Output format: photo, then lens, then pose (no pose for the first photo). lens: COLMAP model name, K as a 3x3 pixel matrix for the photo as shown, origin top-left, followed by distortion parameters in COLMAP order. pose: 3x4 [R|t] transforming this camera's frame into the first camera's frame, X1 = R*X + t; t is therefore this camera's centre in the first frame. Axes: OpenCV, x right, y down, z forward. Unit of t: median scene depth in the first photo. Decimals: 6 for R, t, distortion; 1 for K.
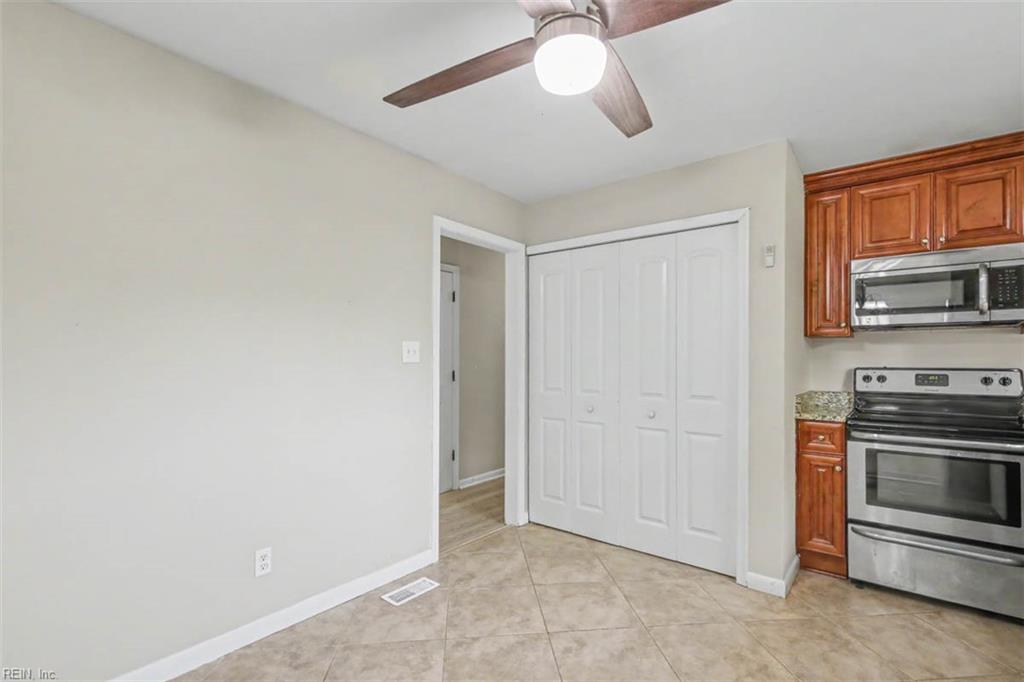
lens RADIAL K [[478.2, 0, 523.3], [0, 478.2, 354.6], [0, 0, 1]] dist [0.004858, 0.001393]
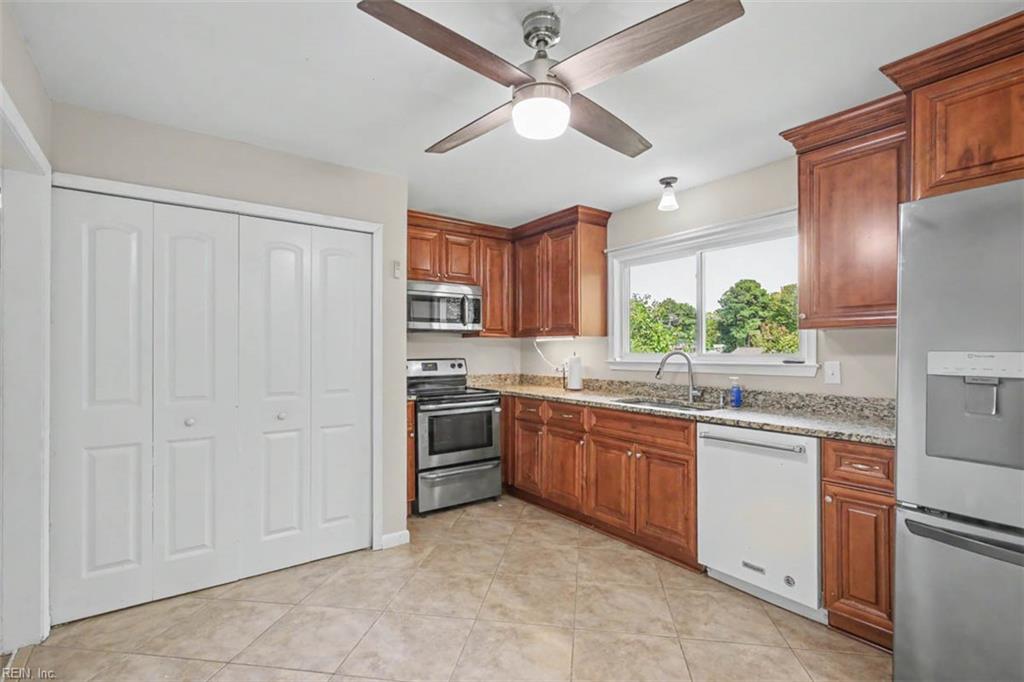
lens RADIAL K [[478.2, 0, 513.1], [0, 478.2, 346.1], [0, 0, 1]] dist [0.004858, 0.001393]
pose [[0.271829, 0.008493, 0.962308, -0.561360], [0.002098, 0.999953, -0.009418, 0.002652], [-0.962343, 0.004578, 0.271798, 0.369490]]
